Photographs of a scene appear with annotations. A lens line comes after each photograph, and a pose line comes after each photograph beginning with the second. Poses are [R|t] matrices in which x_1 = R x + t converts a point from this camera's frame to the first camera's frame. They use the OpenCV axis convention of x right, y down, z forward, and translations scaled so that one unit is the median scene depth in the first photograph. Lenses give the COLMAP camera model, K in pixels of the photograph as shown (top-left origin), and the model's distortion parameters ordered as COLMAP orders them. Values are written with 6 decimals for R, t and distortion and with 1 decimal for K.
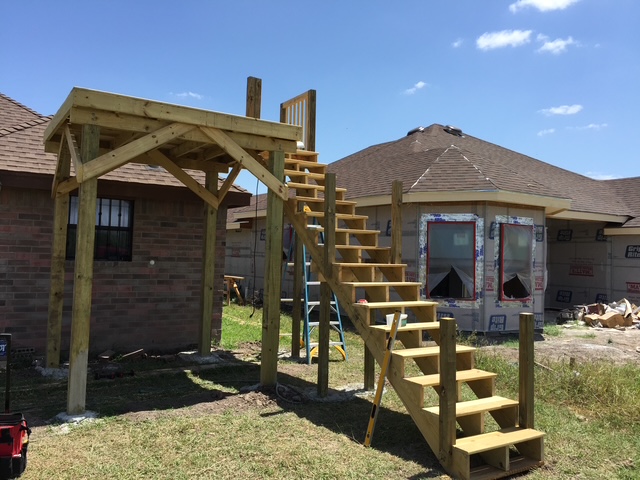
lens RADIAL K [[543.7, 0, 321.5], [0, 543.7, 229.3], [0, 0, 1]] dist [0.030682, -0.014163]
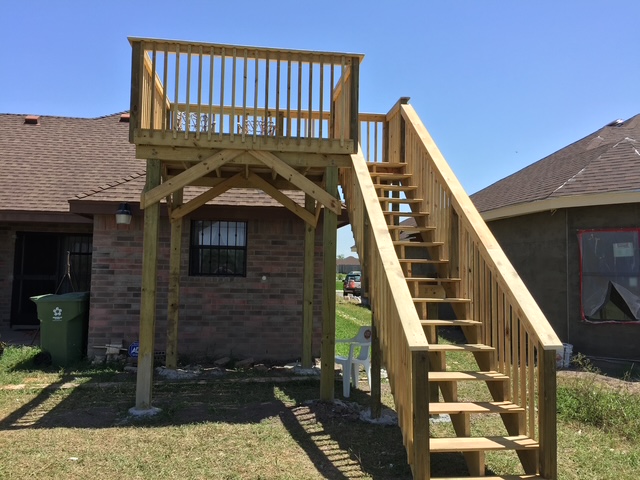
lens RADIAL K [[543.7, 0, 321.5], [0, 543.7, 229.3], [0, 0, 1]] dist [0.030682, -0.014163]
pose [[0.908335, -0.040367, -0.416290, 0.254042], [0.027314, 0.998932, -0.037265, 0.007607], [0.417350, 0.022479, 0.908468, 0.065884]]
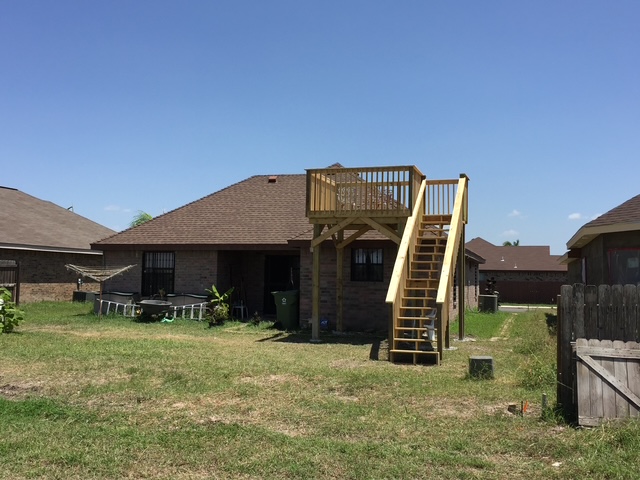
lens RADIAL K [[674.5, 0, 320.0], [0, 674.5, 240.0], [0, 0, 1]] dist [-0.000458, -0.003061]
pose [[0.646105, -0.061698, -0.760751, 1.267805], [0.036425, 0.998084, -0.050010, 0.023964], [0.762379, 0.004602, 0.647114, -0.640616]]
